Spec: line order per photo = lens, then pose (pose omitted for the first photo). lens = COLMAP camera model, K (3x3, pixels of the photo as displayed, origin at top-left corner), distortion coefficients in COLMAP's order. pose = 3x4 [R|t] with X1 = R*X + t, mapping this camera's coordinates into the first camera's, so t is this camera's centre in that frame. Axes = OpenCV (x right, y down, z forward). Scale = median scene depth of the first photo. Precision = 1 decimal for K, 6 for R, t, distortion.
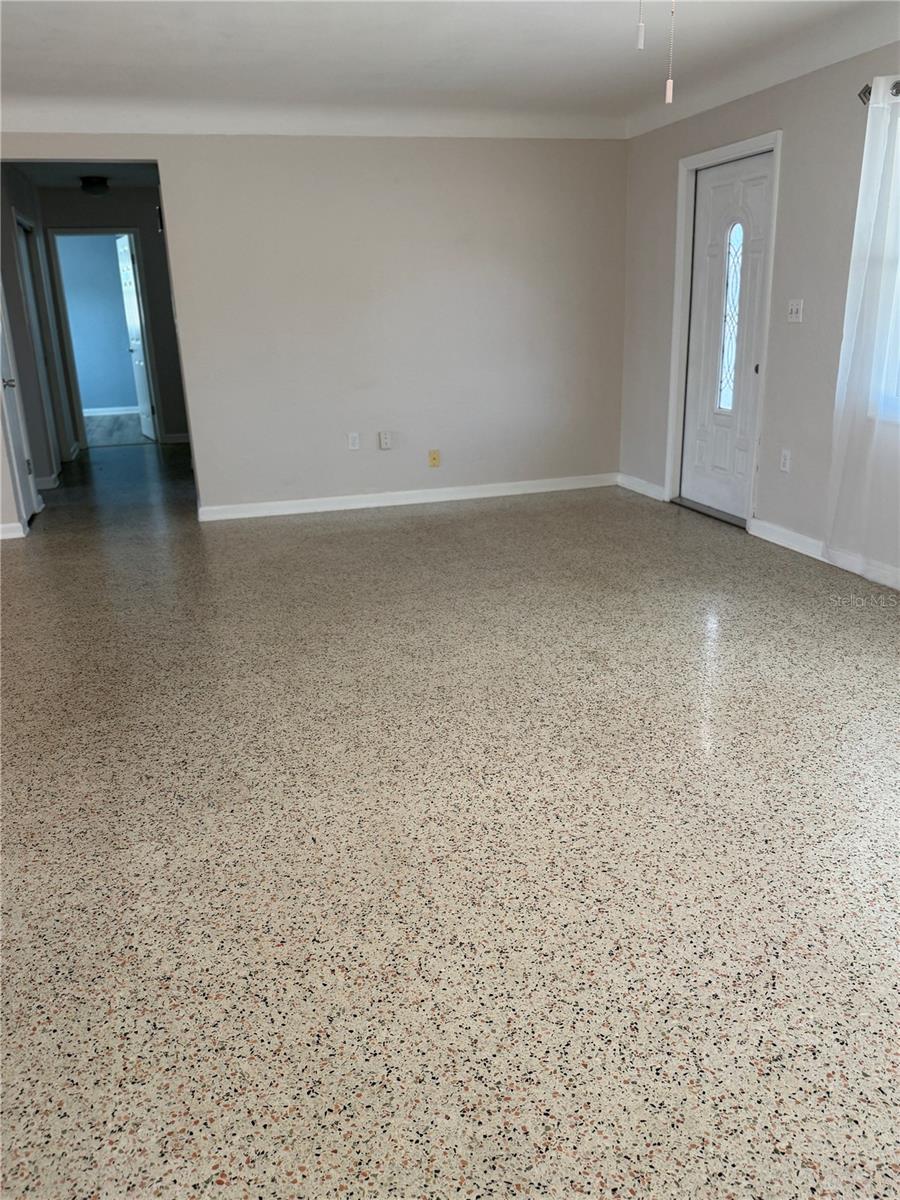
lens RADIAL K [[912.1, 0, 450.0], [0, 912.1, 600.0], [0, 0, 1]] dist [0.077260, -0.187603]
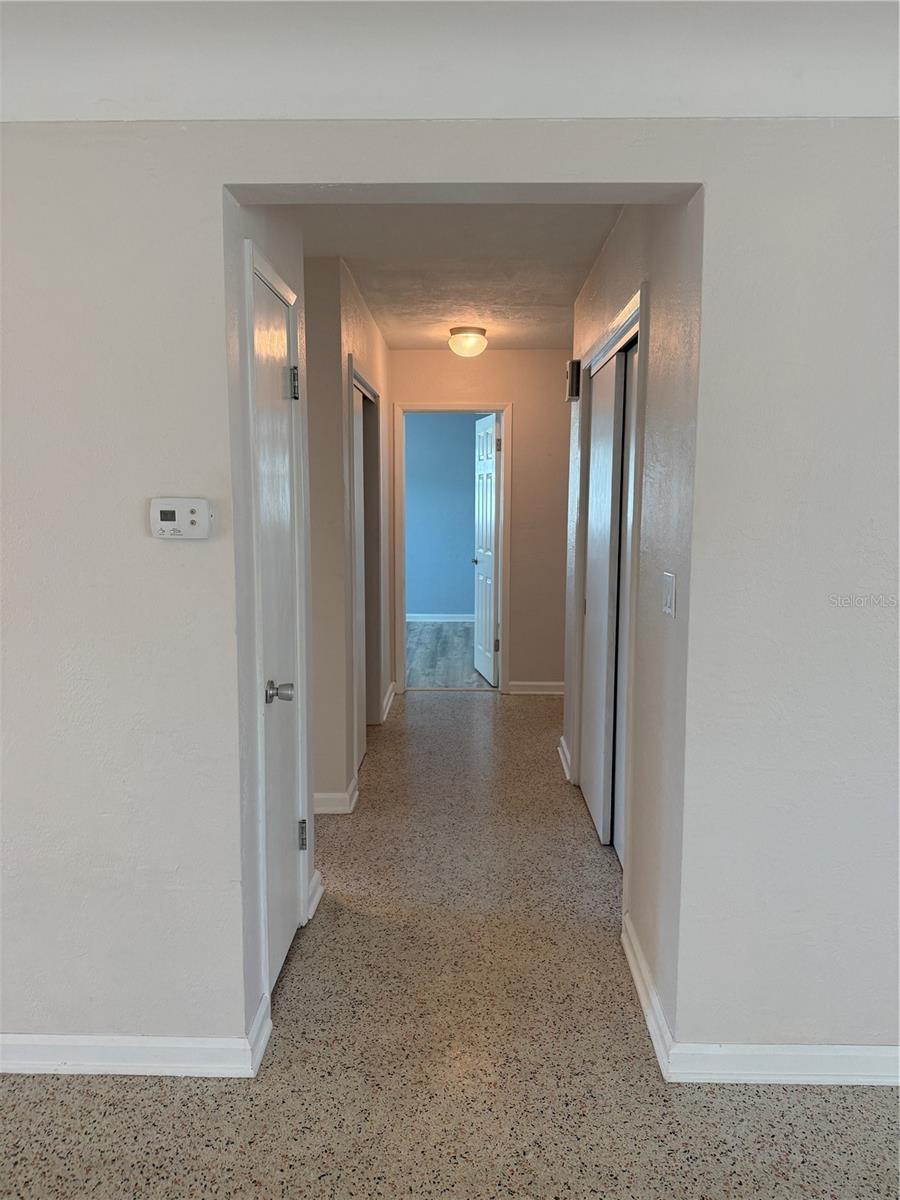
lens RADIAL K [[843.1, 0, 450.0], [0, 843.1, 600.0], [0, 0, 1]] dist [0.003812, -0.003691]
pose [[0.950824, 0.071776, -0.301302, -0.392528], [-0.125494, 0.978630, -0.162894, -0.313605], [0.283171, 0.192695, 0.939512, 0.881592]]
